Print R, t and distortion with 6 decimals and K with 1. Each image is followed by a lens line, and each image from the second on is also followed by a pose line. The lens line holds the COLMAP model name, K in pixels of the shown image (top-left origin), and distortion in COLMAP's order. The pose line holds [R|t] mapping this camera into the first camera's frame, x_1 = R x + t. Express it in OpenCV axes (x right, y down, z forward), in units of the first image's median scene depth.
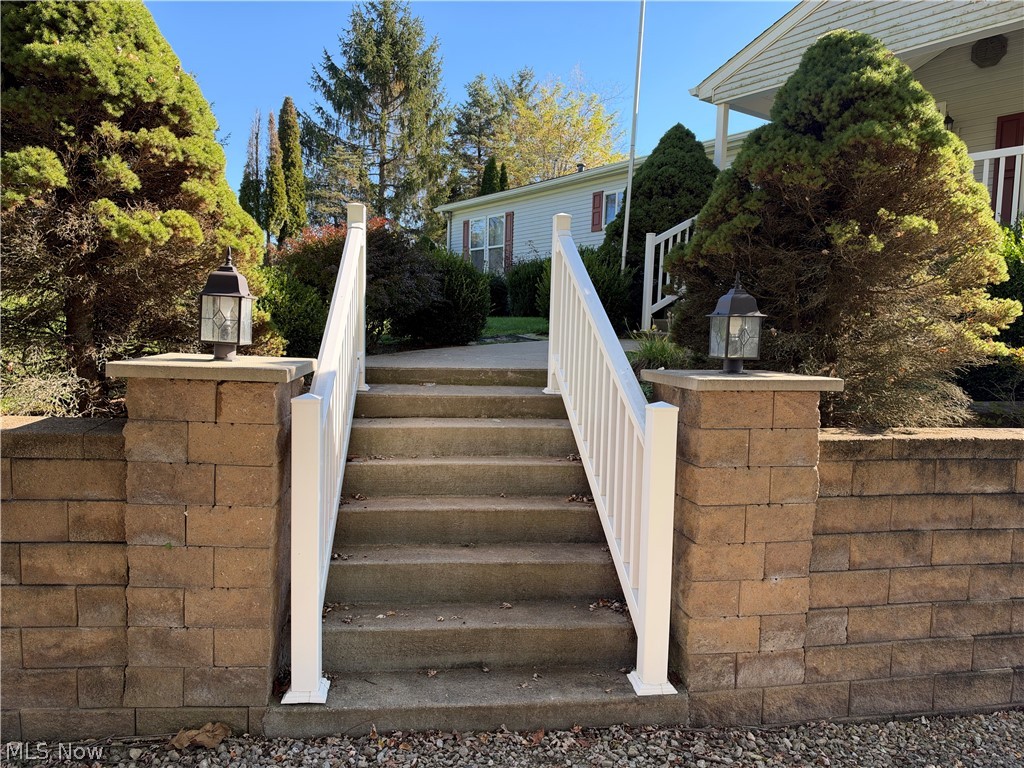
lens RADIAL K [[734.7, 0, 514.5], [0, 734.7, 393.0], [0, 0, 1]] dist [0.021529, -0.032542]
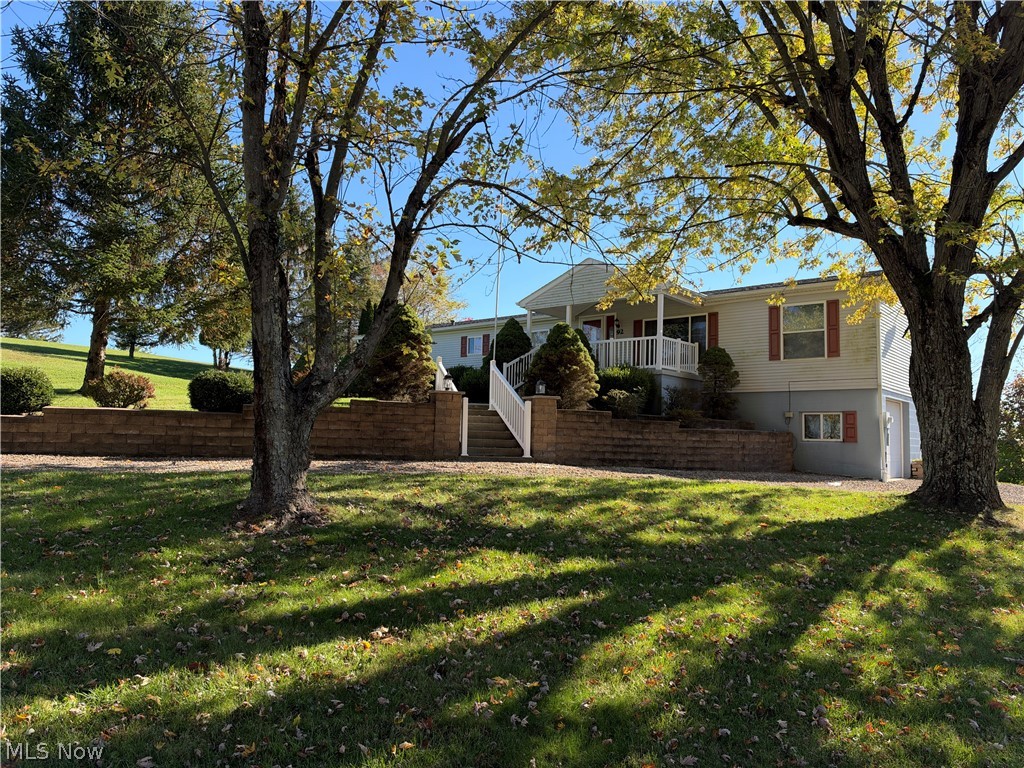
lens RADIAL K [[734.7, 0, 515.6], [0, 734.7, 385.4], [0, 0, 1]] dist [0.021529, -0.032542]
pose [[0.964726, 0.014318, 0.262867, -1.167193], [0.027598, 0.987517, -0.155076, 0.659884], [-0.261806, 0.156861, 0.952288, -3.684866]]
